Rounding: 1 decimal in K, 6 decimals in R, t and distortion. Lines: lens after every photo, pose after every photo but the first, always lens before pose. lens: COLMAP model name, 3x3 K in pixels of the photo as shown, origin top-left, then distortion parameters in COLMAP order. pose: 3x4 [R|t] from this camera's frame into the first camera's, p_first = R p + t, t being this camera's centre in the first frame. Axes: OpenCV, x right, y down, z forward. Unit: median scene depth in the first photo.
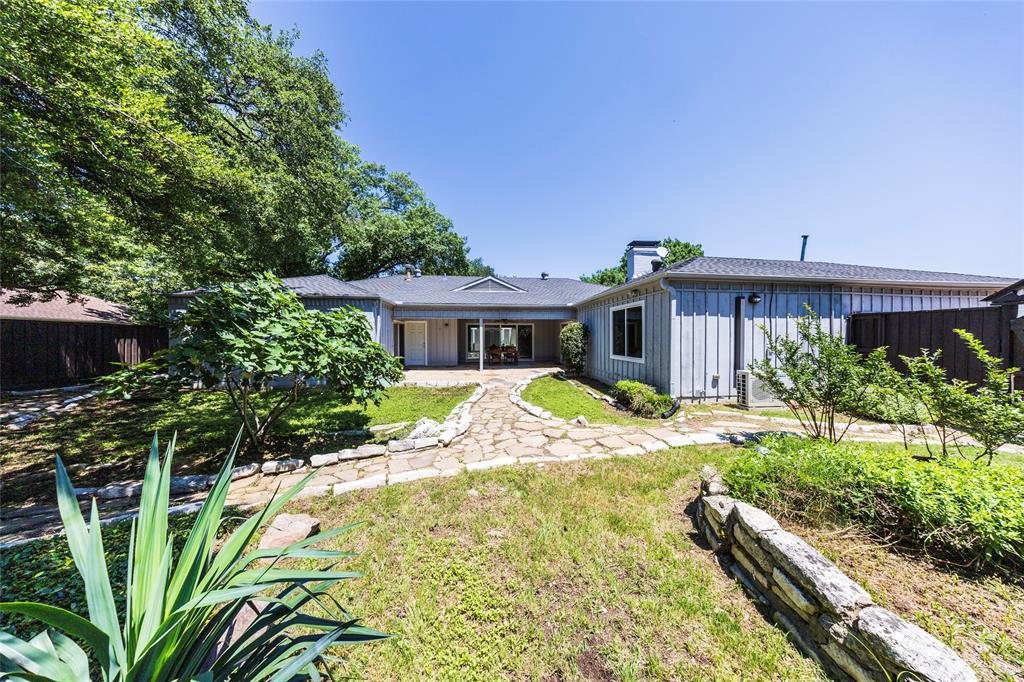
lens RADIAL K [[303.3, 0, 515.8], [0, 303.3, 344.5], [0, 0, 1]] dist [-0.000141, -0.000024]
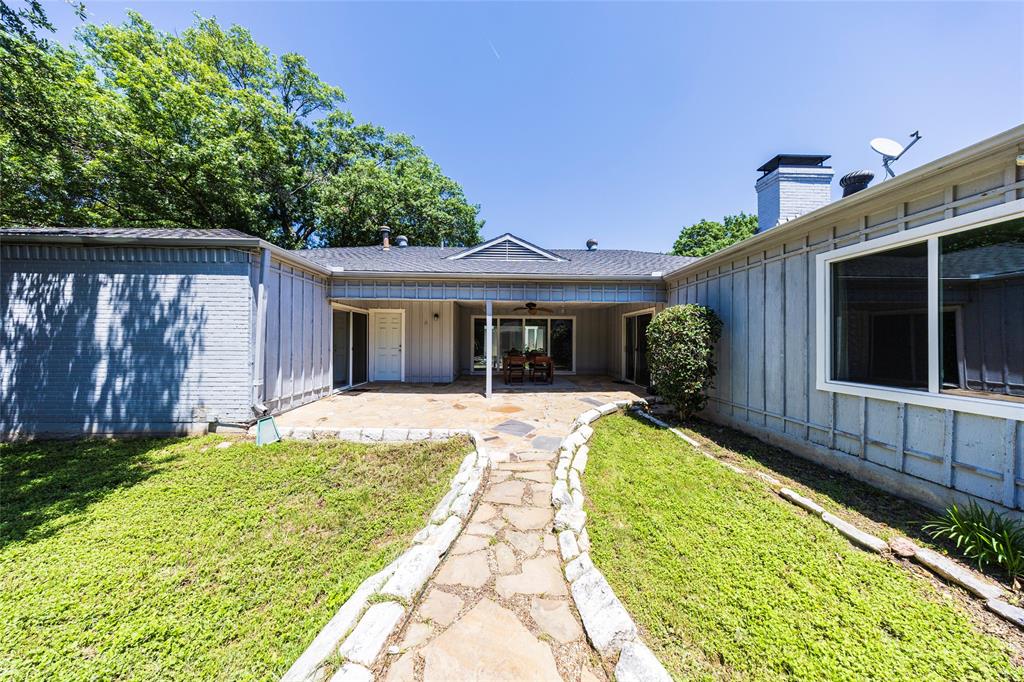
lens RADIAL K [[303.3, 0, 515.8], [0, 303.3, 344.5], [0, 0, 1]] dist [-0.000141, -0.000024]
pose [[0.997265, 0.009209, -0.073327, -0.022730], [-0.010089, 0.999881, -0.011643, -0.001458], [0.073211, 0.012351, 0.997240, 0.400708]]
